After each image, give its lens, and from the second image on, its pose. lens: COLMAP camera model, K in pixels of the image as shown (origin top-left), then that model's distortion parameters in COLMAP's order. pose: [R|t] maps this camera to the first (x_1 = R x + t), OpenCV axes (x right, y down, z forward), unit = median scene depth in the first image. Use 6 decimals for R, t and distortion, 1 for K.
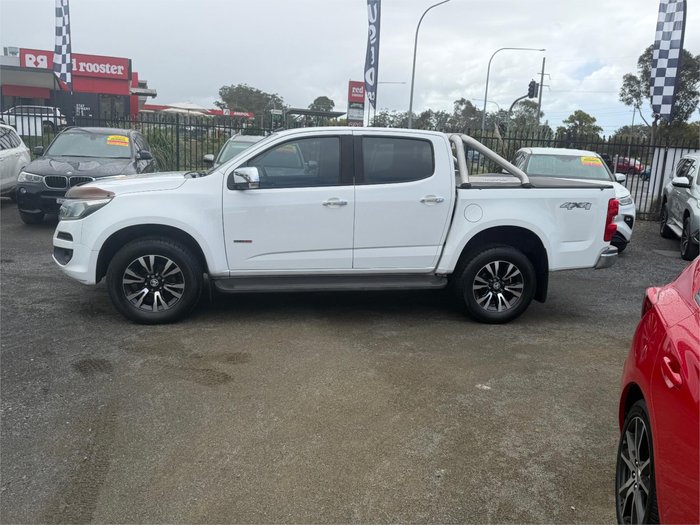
lens RADIAL K [[579.4, 0, 347.4], [0, 579.4, 262.9], [0, 0, 1]] dist [0.064766, -0.087924]
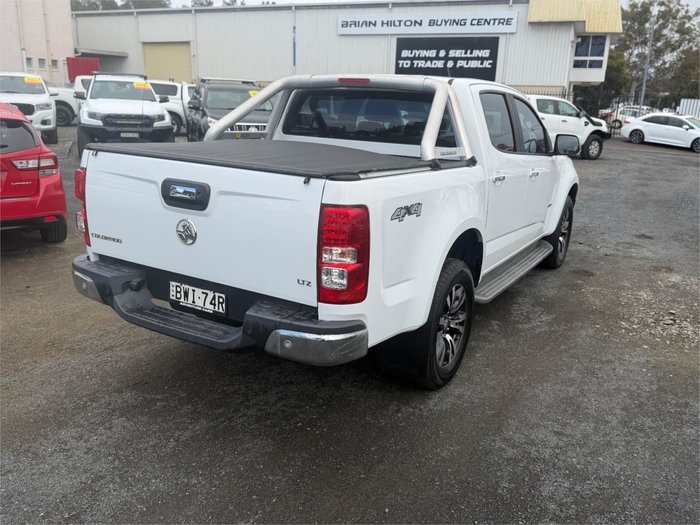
lens RADIAL K [[579.4, 0, 347.4], [0, 579.4, 262.9], [0, 0, 1]] dist [0.064766, -0.087924]
pose [[-0.632007, 0.144226, -0.761423, 0.750284], [-0.219200, 0.909137, 0.354149, -0.284259], [0.743316, 0.390729, -0.542967, 1.555038]]
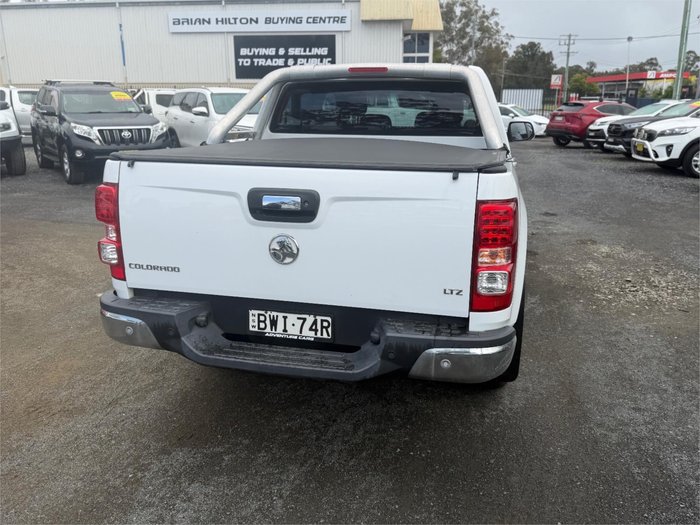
lens RADIAL K [[579.4, 0, 347.4], [0, 579.4, 262.9], [0, 0, 1]] dist [0.064766, -0.087924]
pose [[-0.389328, 0.201688, -0.898747, 0.812925], [-0.205064, 0.932266, 0.298042, -0.227240], [0.897982, 0.300337, -0.321598, 1.353162]]
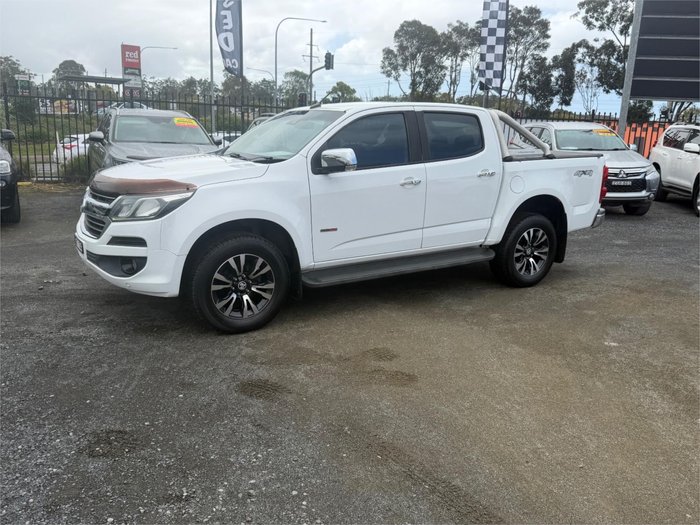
lens RADIAL K [[578.7, 0, 346.5], [0, 578.7, 270.3], [0, 0, 1]] dist [0.098397, -0.163946]
pose [[0.924586, -0.107969, 0.365354, -0.458456], [0.085839, 0.993380, 0.076335, -0.038214], [-0.371178, -0.039217, 0.927733, 0.124821]]
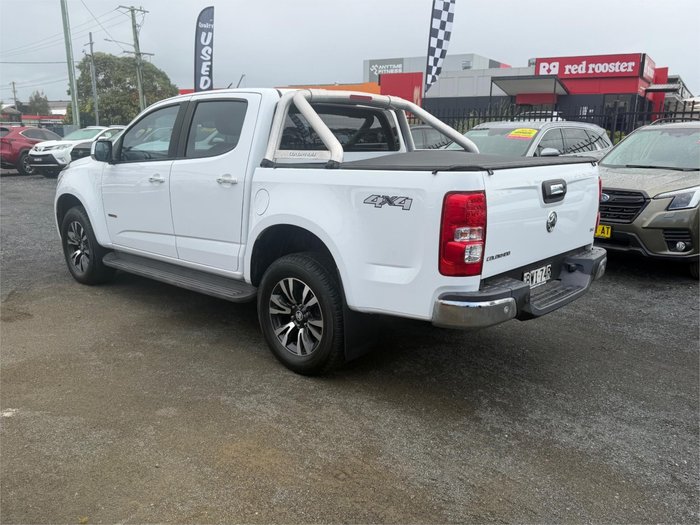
lens RADIAL K [[577.0, 0, 354.4], [0, 577.0, 264.7], [0, 0, 1]] dist [0.074435, -0.110838]
pose [[0.623356, 0.135698, -0.770074, 0.804704], [-0.140025, 0.988279, 0.060802, -0.067630], [0.769299, 0.069928, 0.635051, 0.634466]]
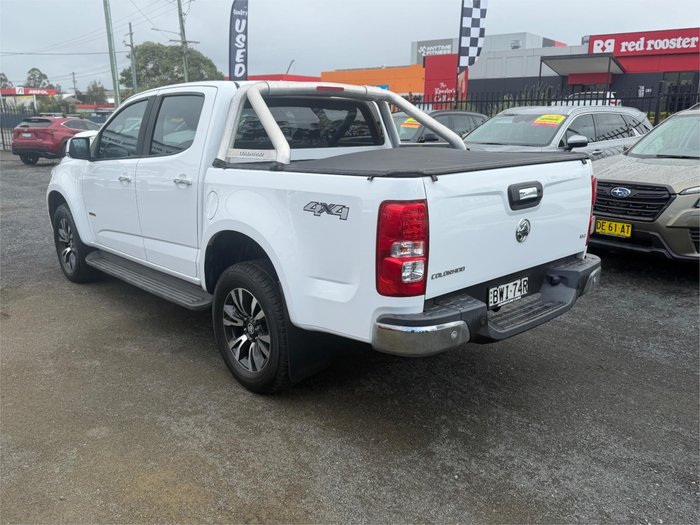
lens RADIAL K [[579.4, 0, 347.4], [0, 579.4, 262.9], [0, 0, 1]] dist [0.064766, -0.087924]
pose [[0.547238, 0.157940, -0.821940, 0.814062], [-0.140657, 0.985422, 0.095707, -0.103051], [0.825074, 0.063237, 0.561475, 0.745970]]
